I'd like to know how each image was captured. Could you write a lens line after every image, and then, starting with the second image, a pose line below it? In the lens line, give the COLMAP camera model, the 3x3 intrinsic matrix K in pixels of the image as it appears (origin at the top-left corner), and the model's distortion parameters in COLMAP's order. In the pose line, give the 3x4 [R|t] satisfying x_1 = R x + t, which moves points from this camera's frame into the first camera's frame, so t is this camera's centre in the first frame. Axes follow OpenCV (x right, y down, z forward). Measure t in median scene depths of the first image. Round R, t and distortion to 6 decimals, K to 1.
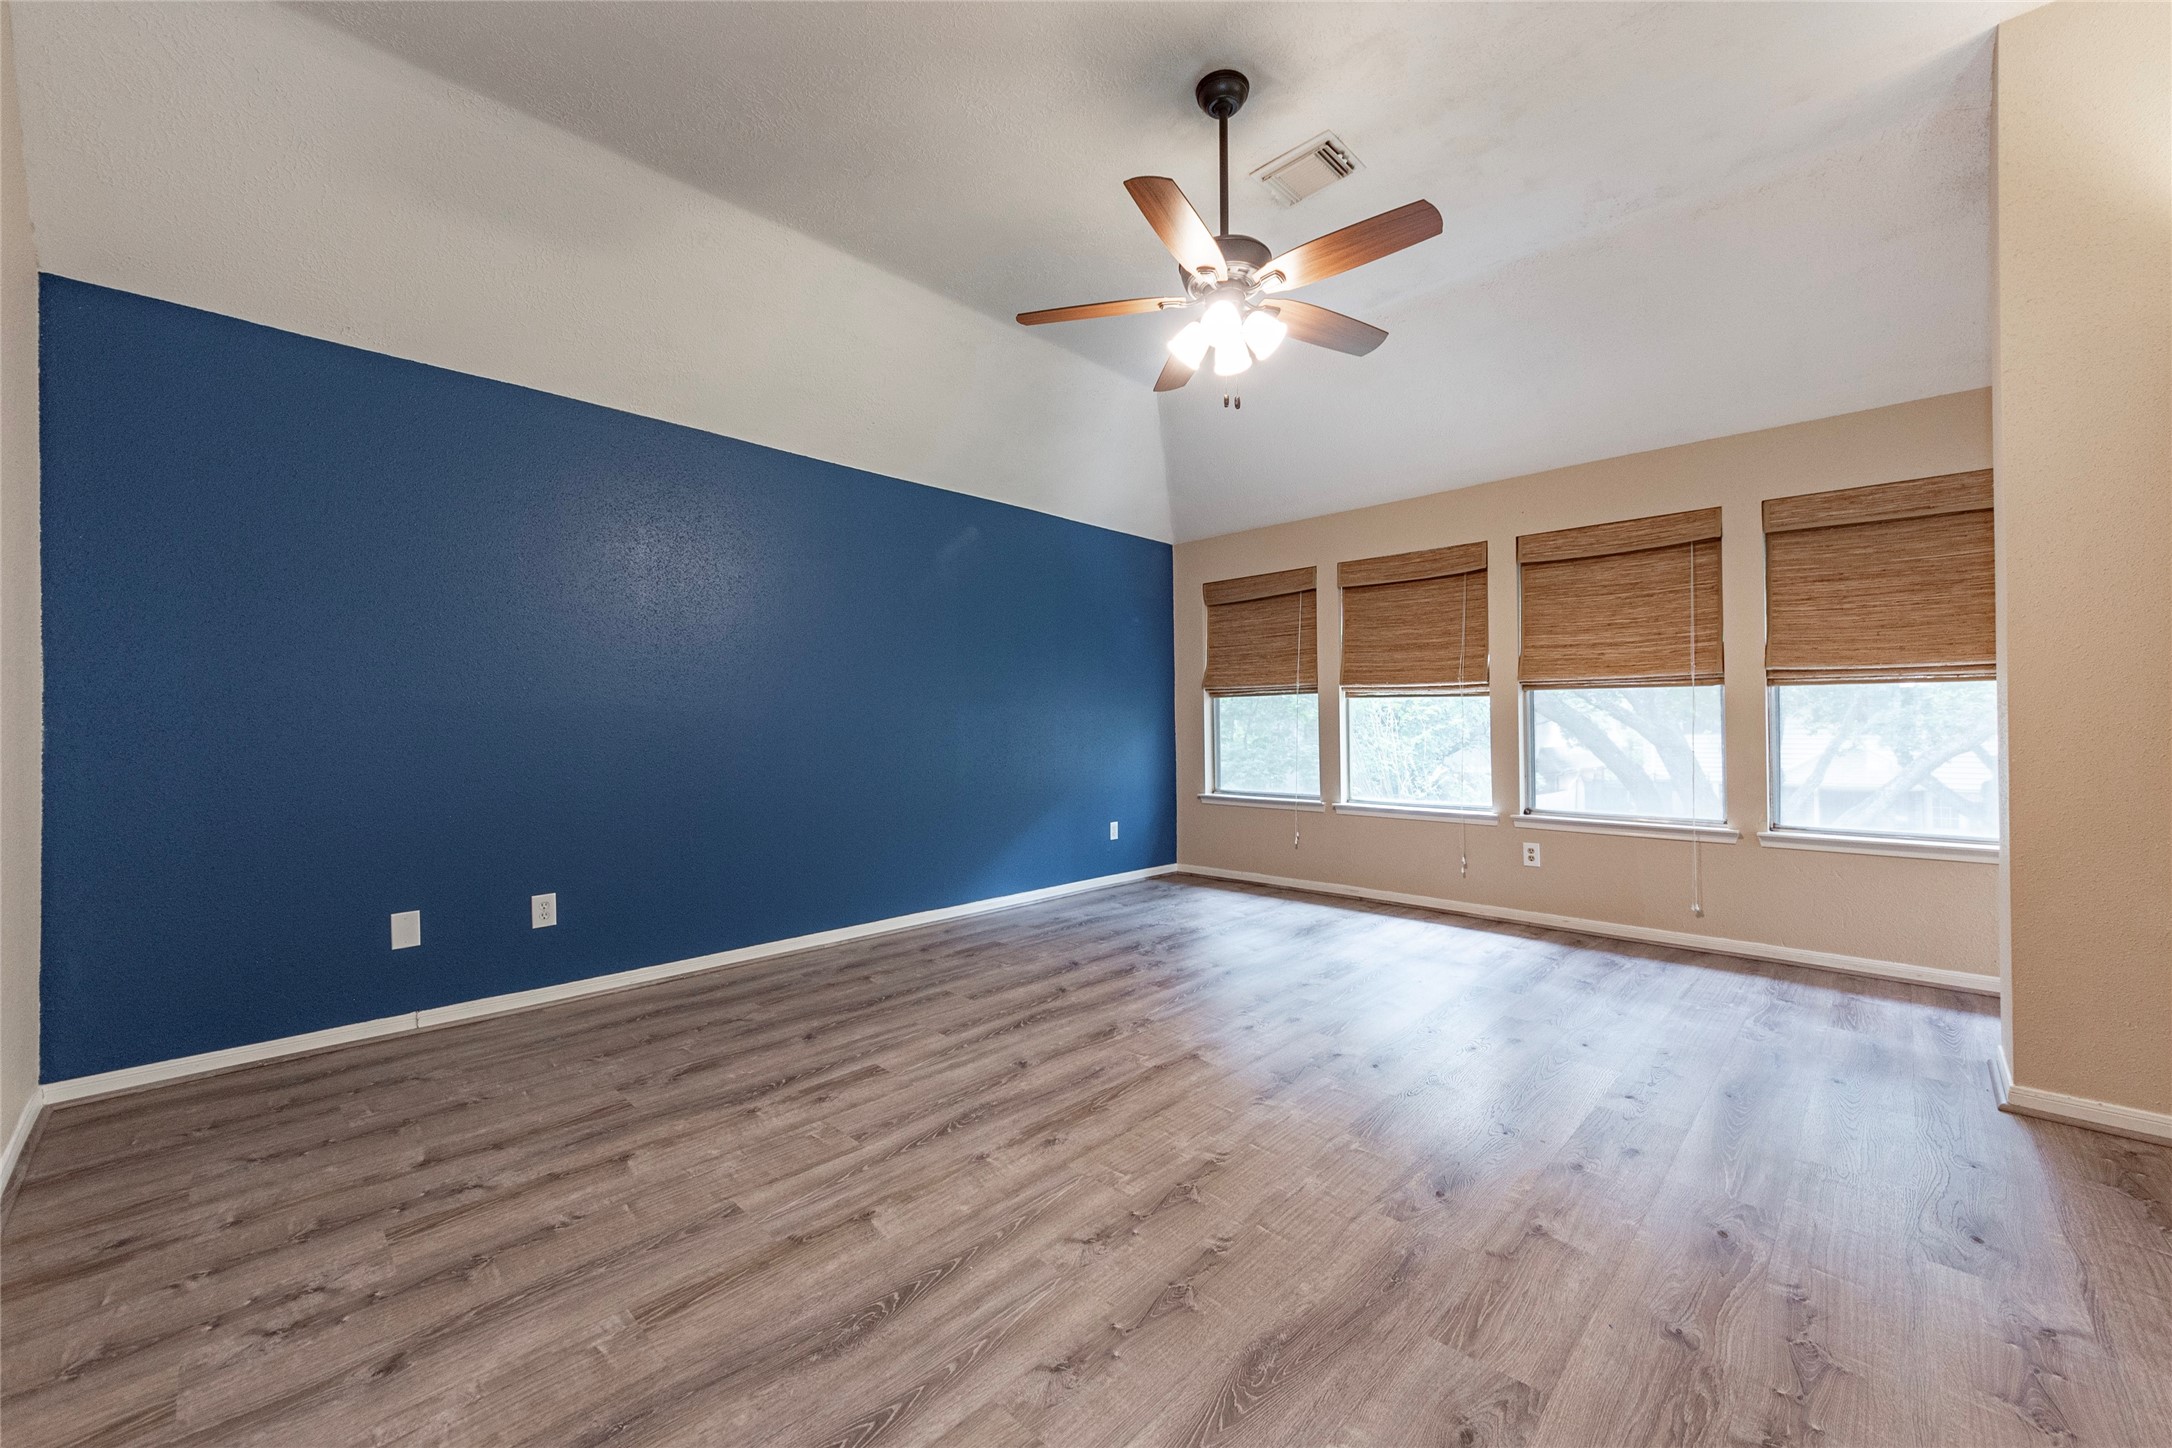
lens RADIAL K [[836.1, 0, 1102.6], [0, 836.1, 713.6], [0, 0, 1]] dist [0.002253, -0.001617]
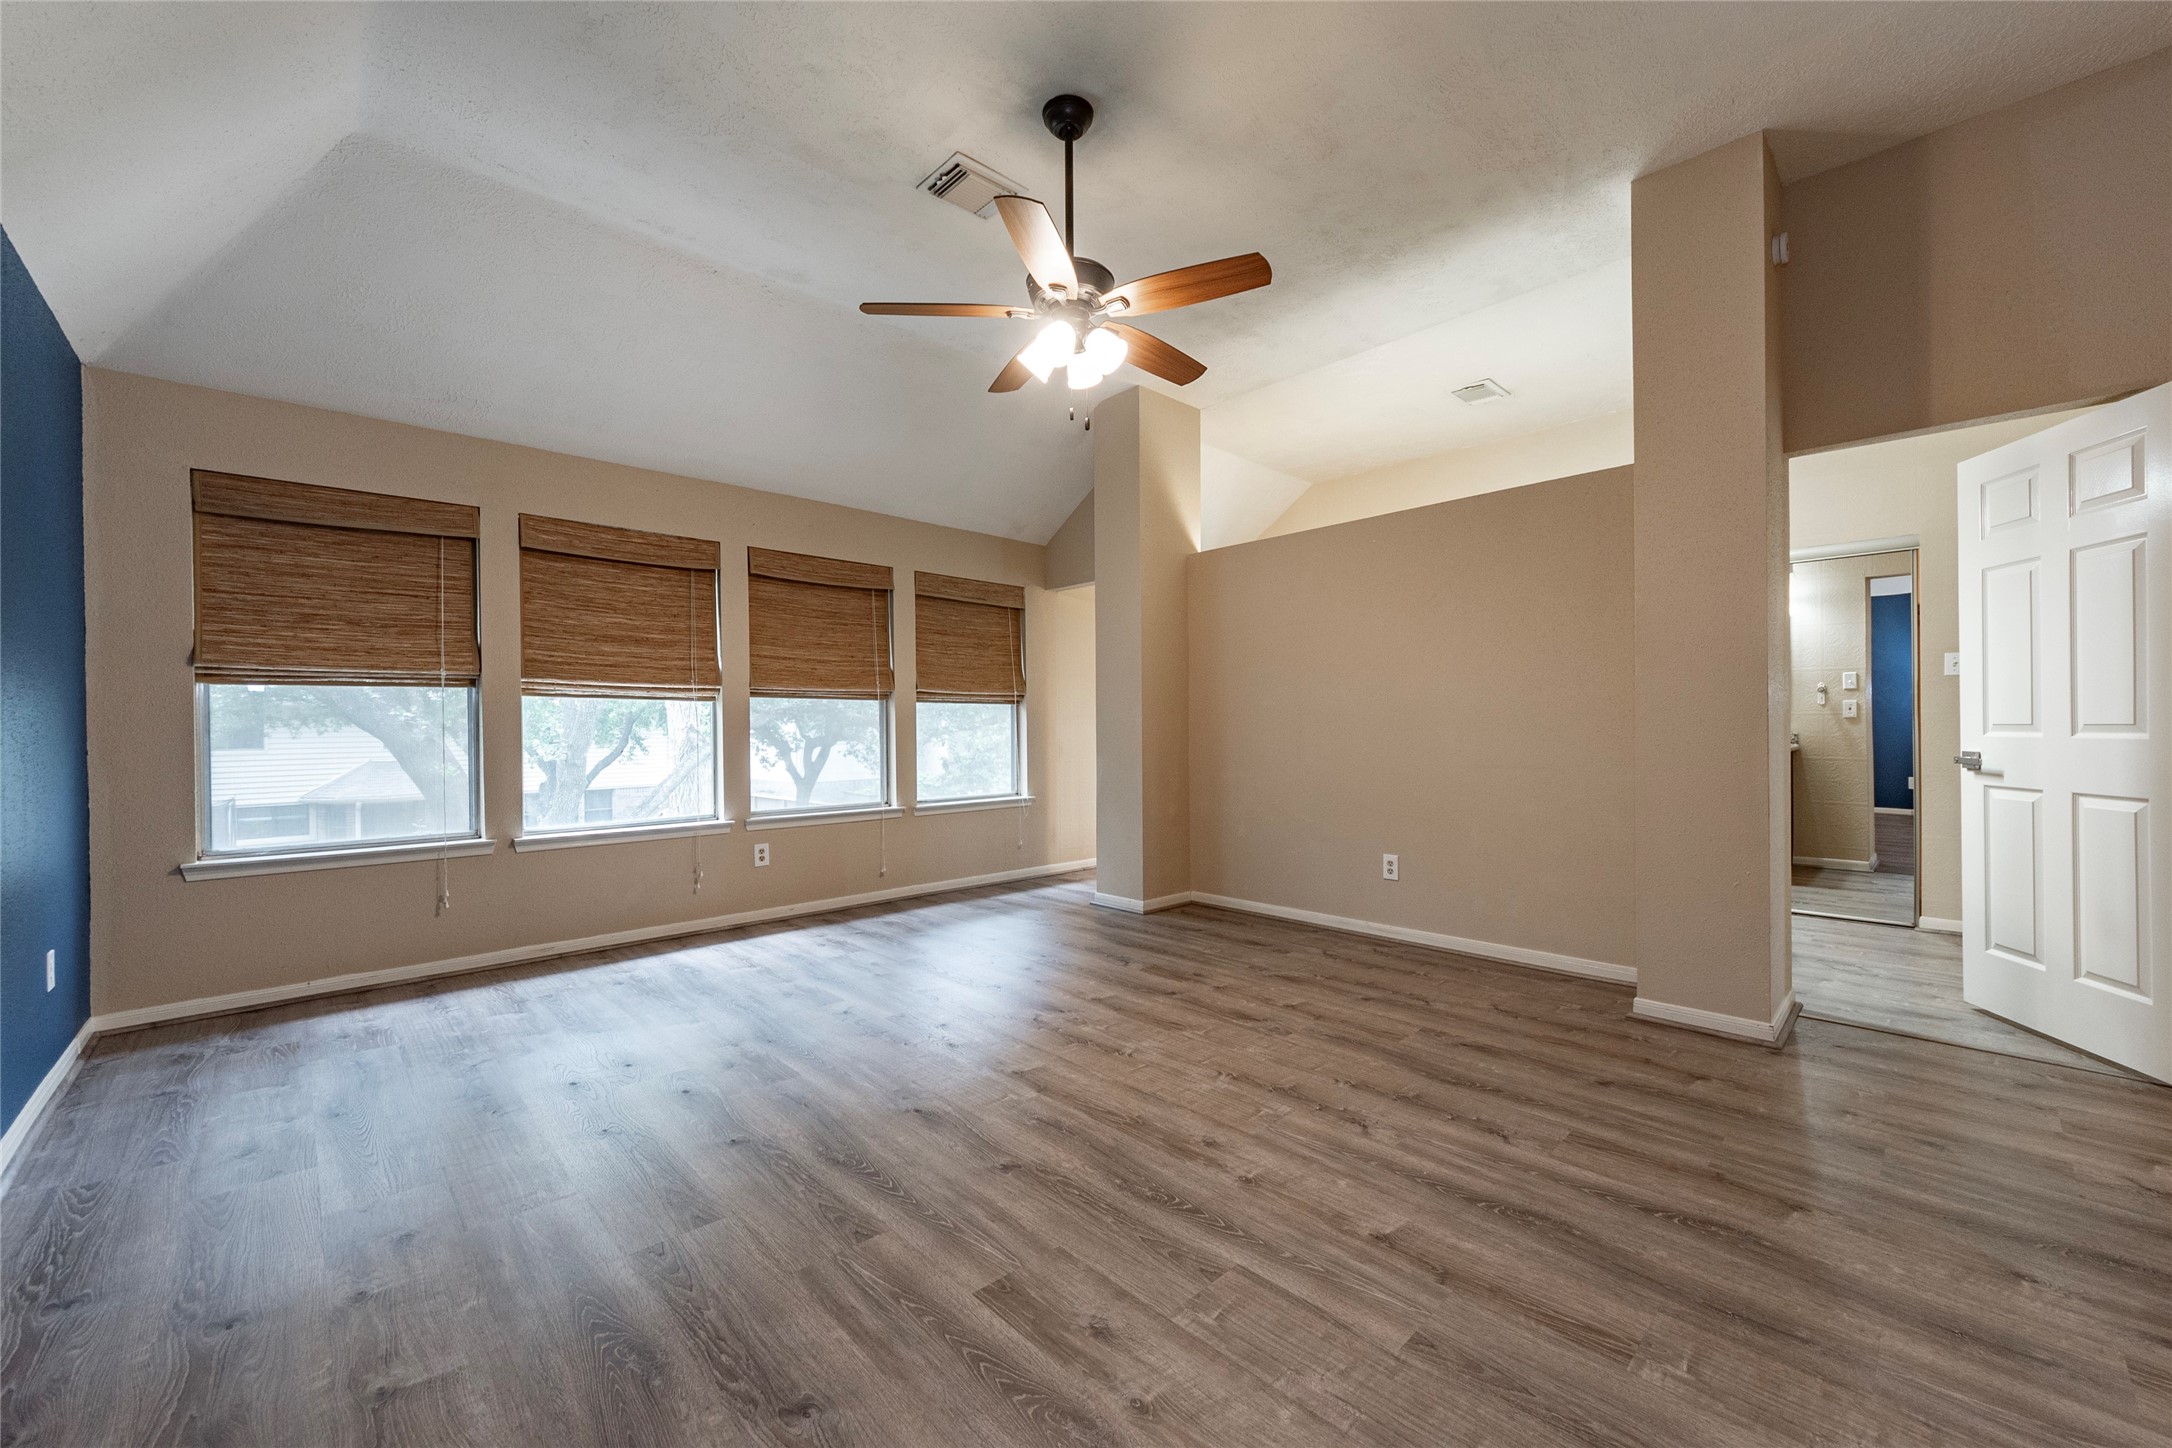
lens RADIAL K [[836.1, 0, 1104.0], [0, 836.1, 733.4], [0, 0, 1]] dist [0.002253, -0.001617]
pose [[0.040686, -0.002707, 0.999168, -0.584647], [-0.005766, 0.999979, 0.002944, 0.013022], [-0.999155, -0.005881, 0.040670, 0.602184]]
